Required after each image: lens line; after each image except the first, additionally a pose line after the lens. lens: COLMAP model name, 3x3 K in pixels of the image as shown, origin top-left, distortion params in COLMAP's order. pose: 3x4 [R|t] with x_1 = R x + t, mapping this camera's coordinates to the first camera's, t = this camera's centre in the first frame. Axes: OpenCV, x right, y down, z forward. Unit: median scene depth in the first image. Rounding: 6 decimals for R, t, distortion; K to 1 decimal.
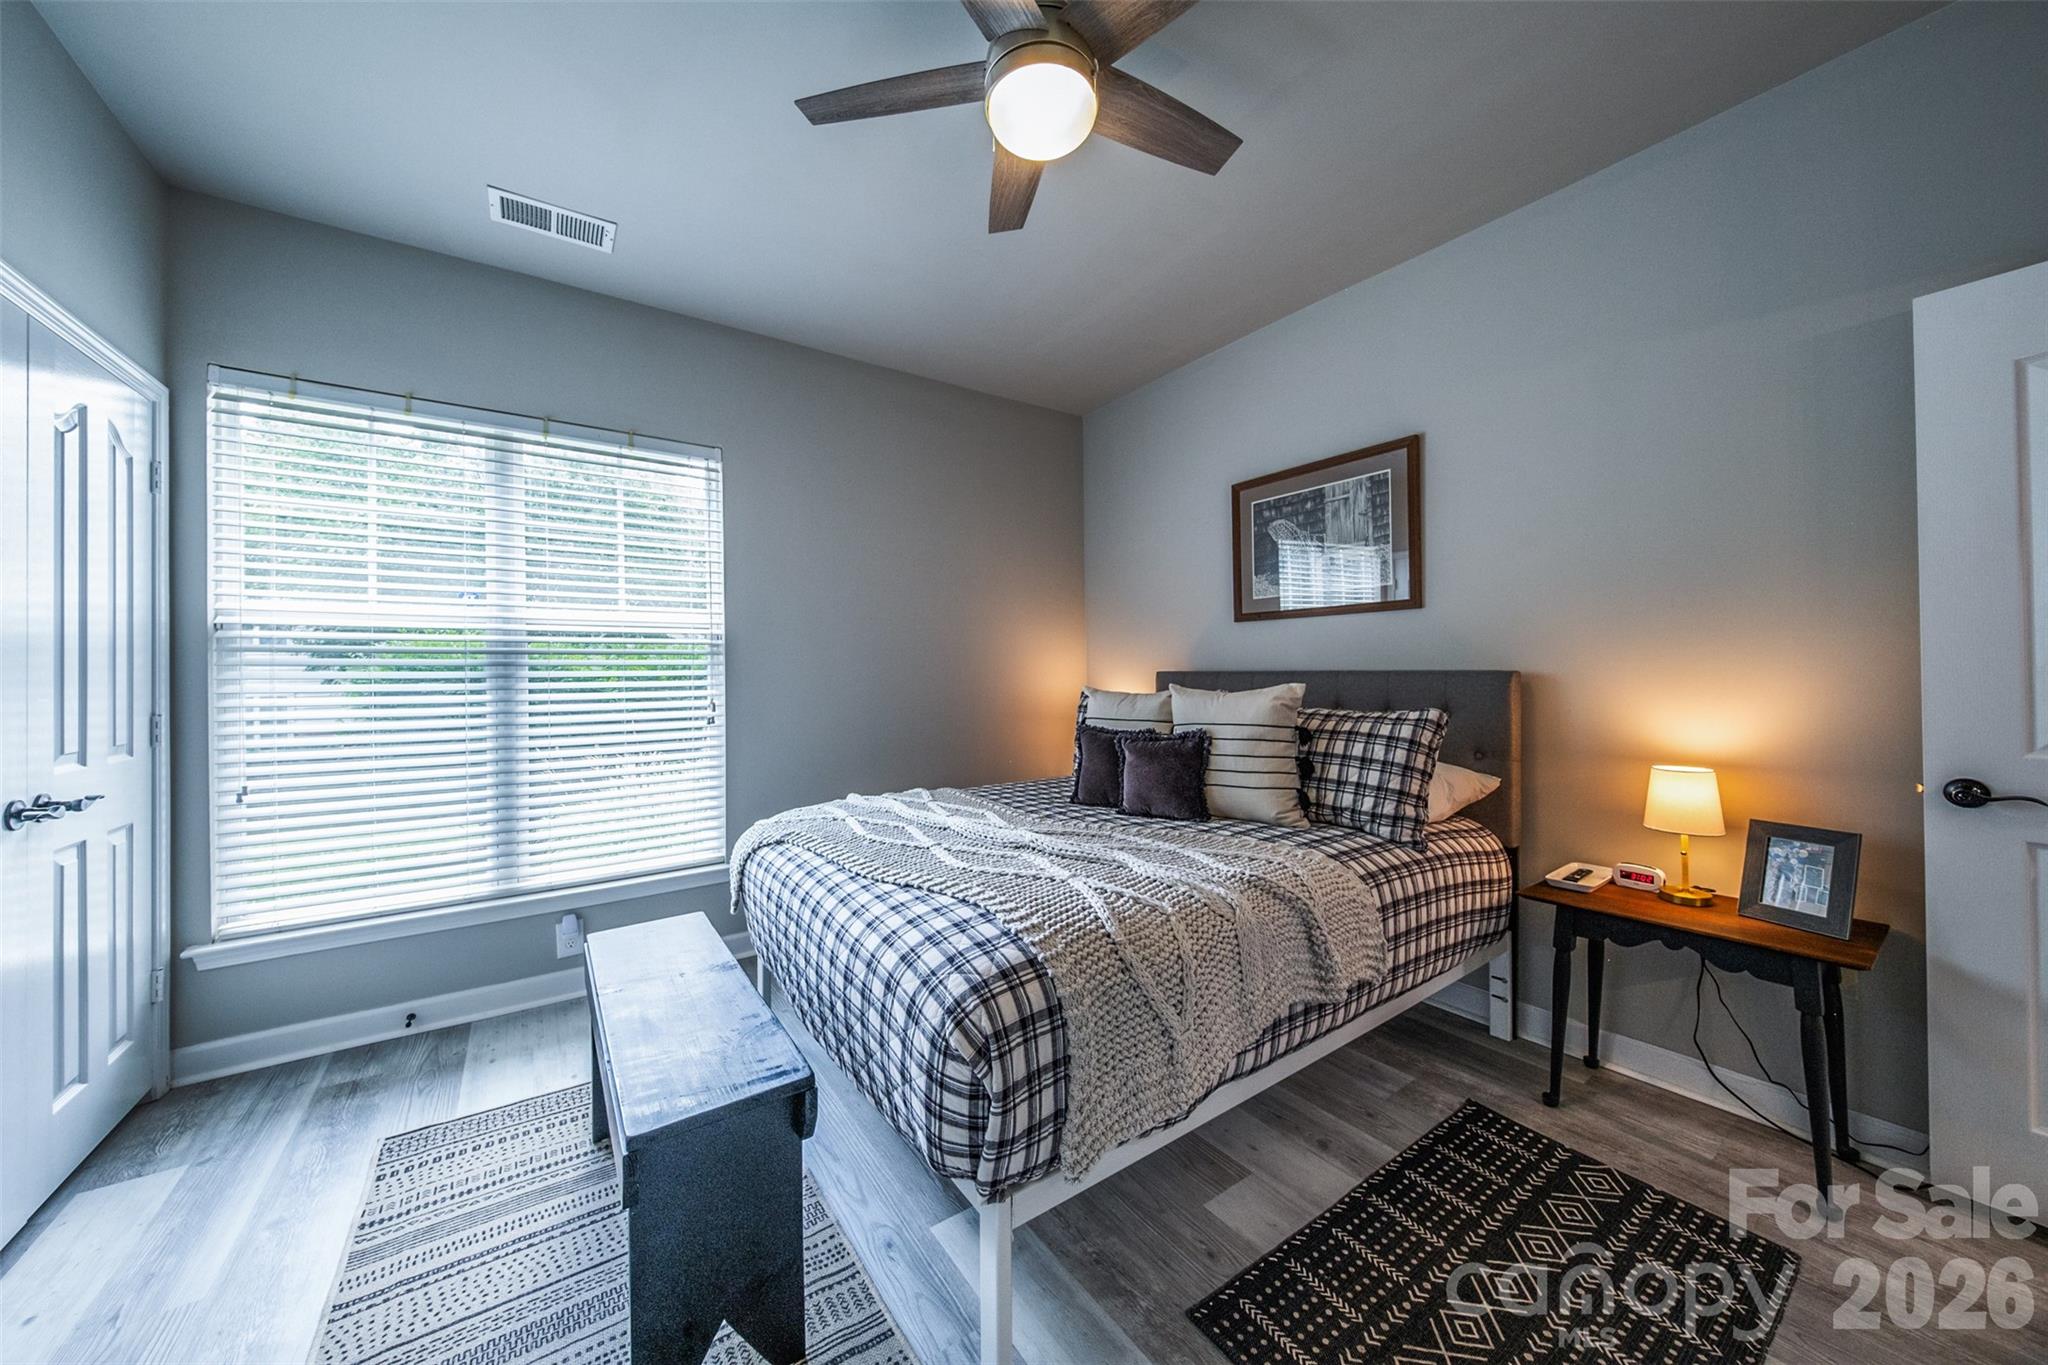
lens RADIAL K [[706.0, 0, 1032.7], [0, 706.0, 666.8], [0, 0, 1]] dist [0.000046, -0.000050]
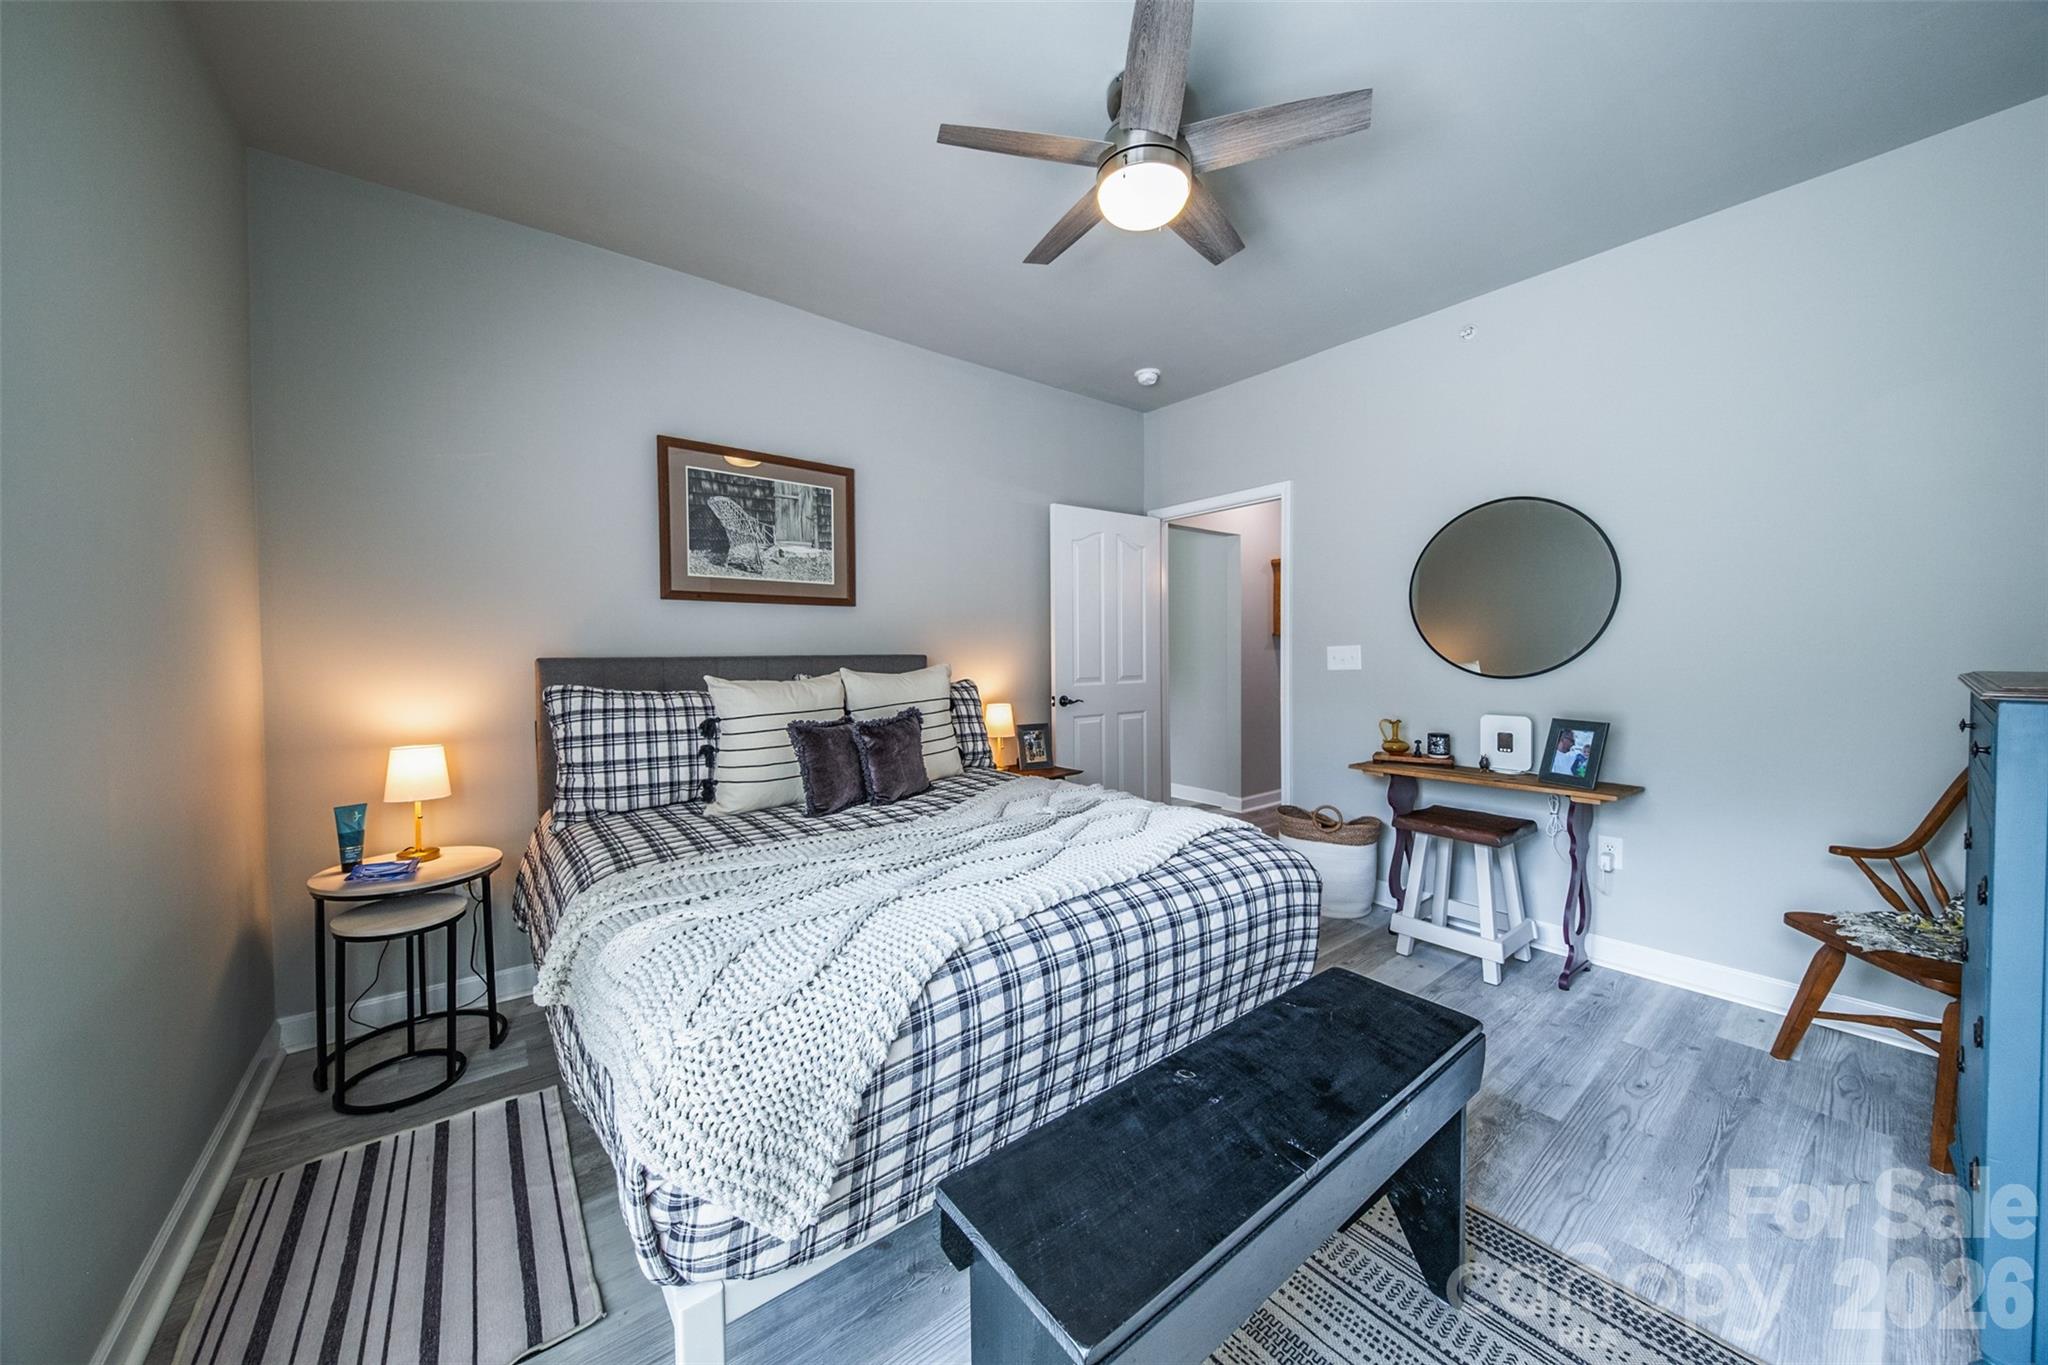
lens RADIAL K [[706.0, 0, 1032.7], [0, 706.0, 666.8], [0, 0, 1]] dist [0.000046, -0.000050]
pose [[-0.060772, -0.011408, 0.998086, -0.731906], [-0.011575, 0.999875, 0.010724, 0.012194], [-0.998085, -0.010902, -0.060897, 0.711258]]
